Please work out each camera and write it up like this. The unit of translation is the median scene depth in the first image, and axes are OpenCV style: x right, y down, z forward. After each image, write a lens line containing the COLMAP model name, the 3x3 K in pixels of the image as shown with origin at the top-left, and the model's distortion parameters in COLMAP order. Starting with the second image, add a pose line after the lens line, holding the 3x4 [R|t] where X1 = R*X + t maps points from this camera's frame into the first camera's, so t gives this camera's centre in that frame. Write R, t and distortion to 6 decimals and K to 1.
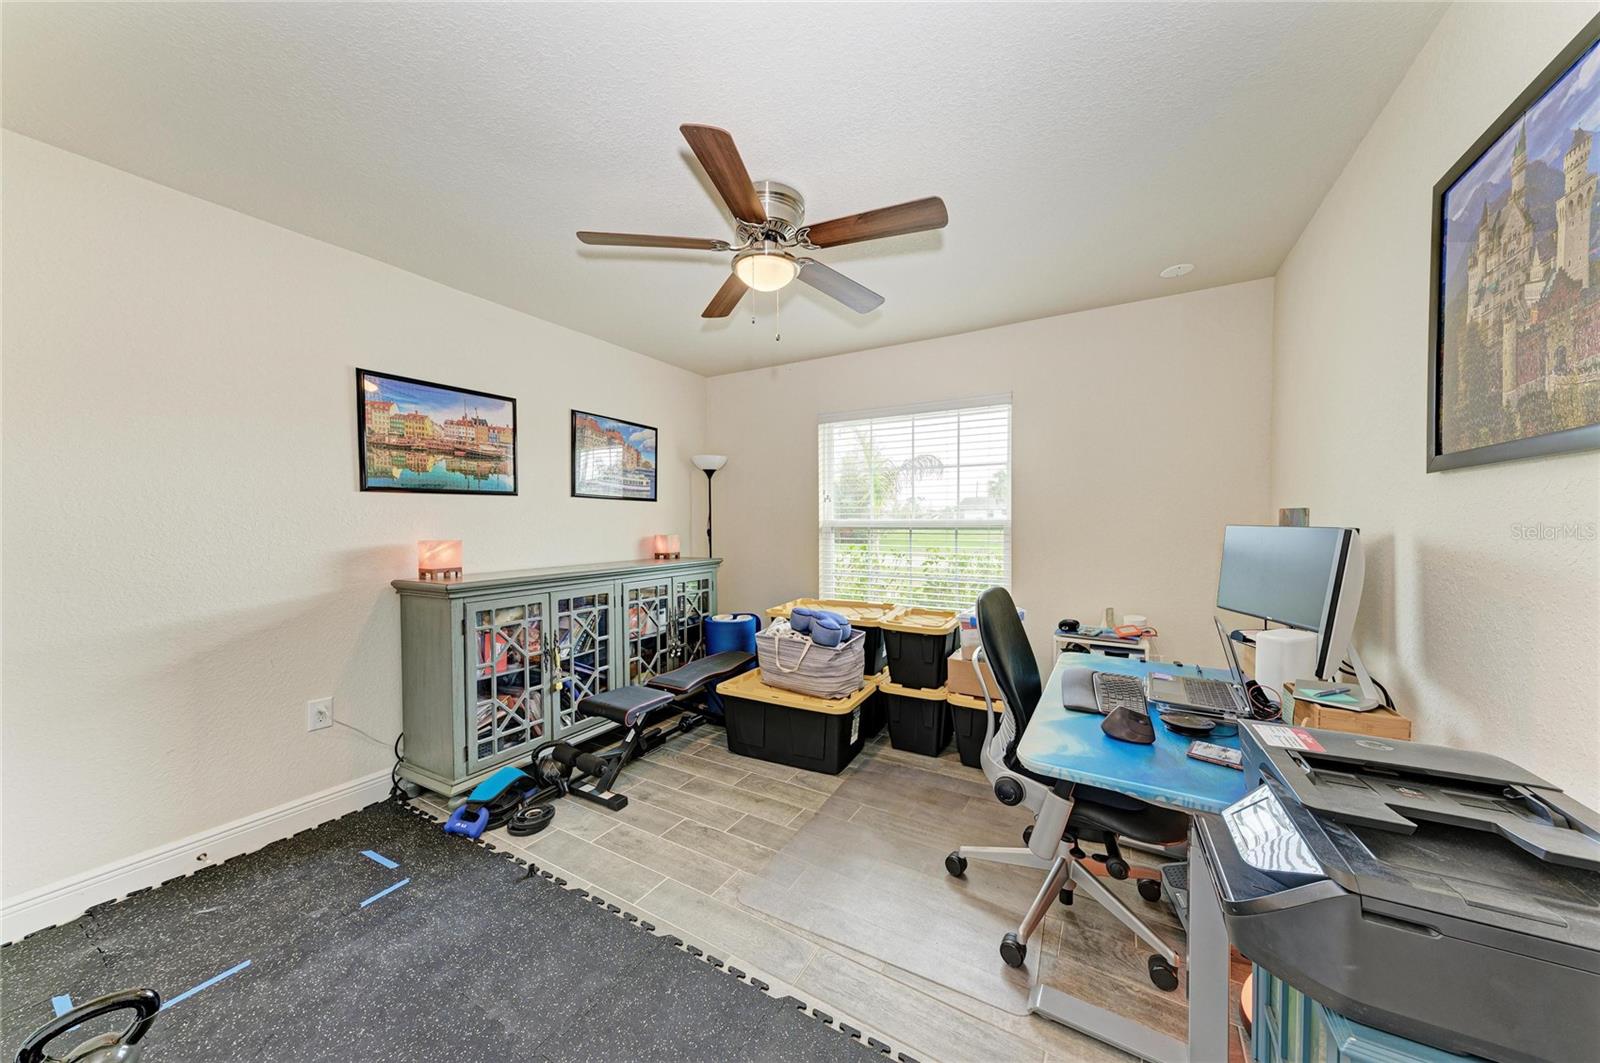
lens RADIAL K [[538.9, 0, 801.8], [0, 538.9, 533.1], [0, 0, 1]] dist [0.016394, -0.002917]
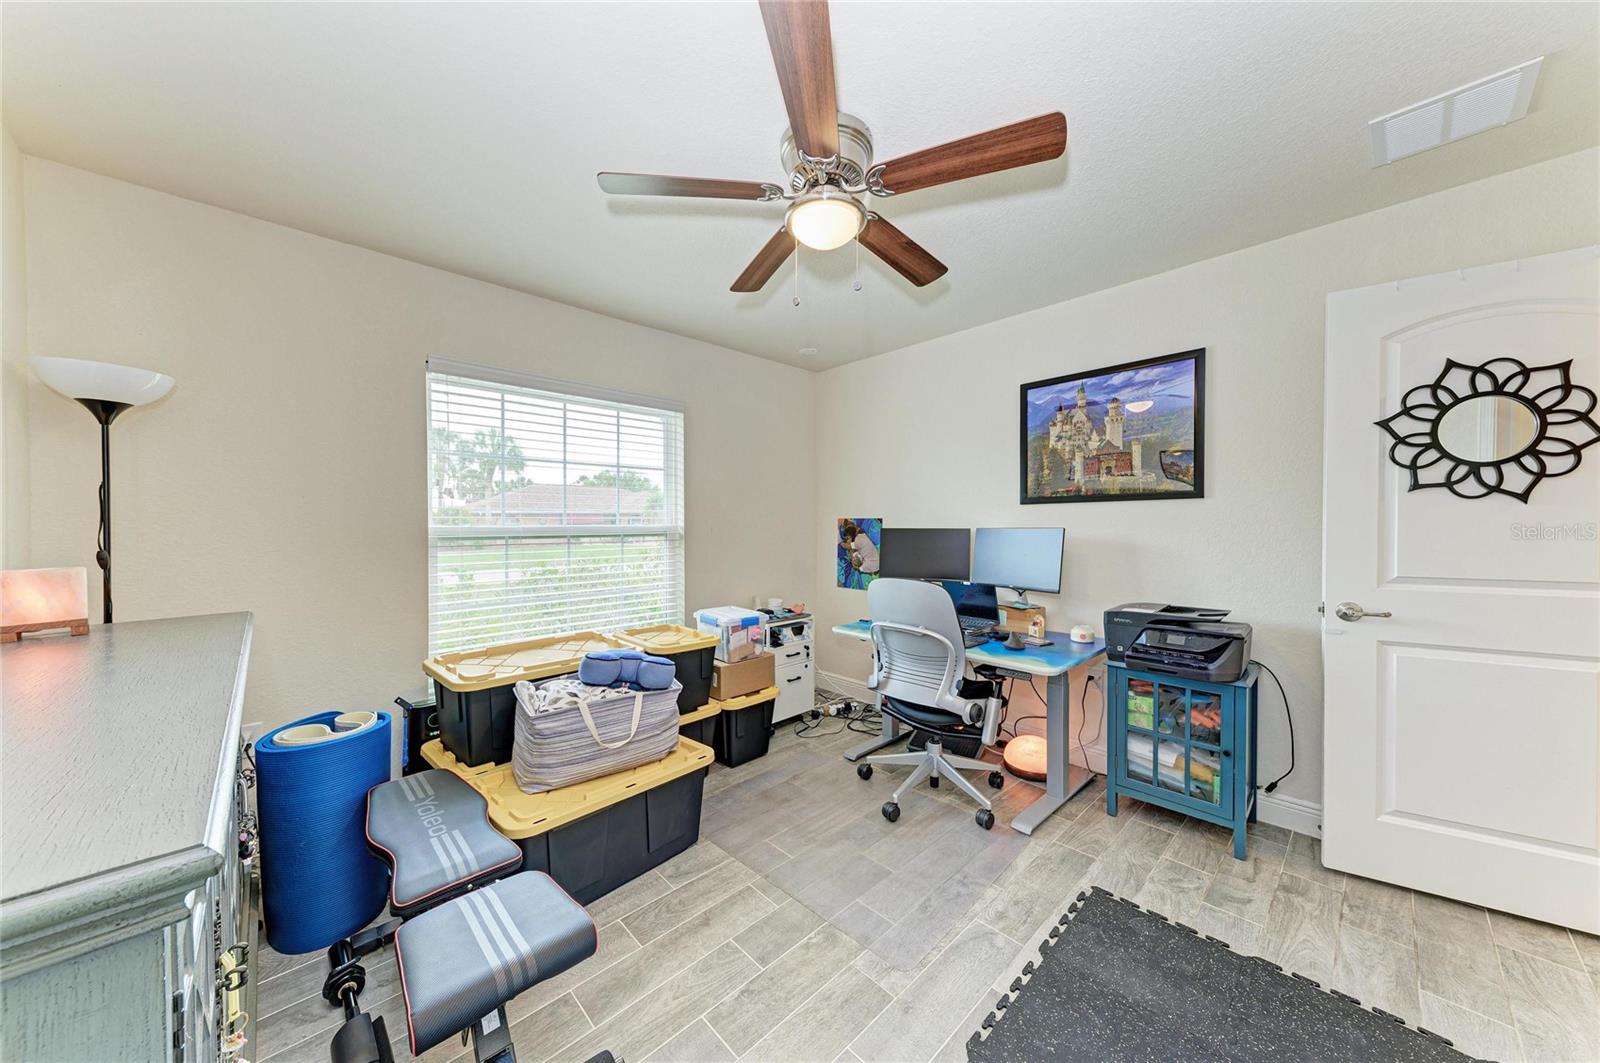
lens RADIAL K [[538.9, 0, 803.8], [0, 538.9, 533.8], [0, 0, 1]] dist [0.016394, -0.002917]
pose [[0.276098, -0.016216, 0.960993, -0.704457], [0.026932, 0.999596, 0.009130, -0.015821], [-0.960752, 0.023361, 0.276423, 0.654566]]
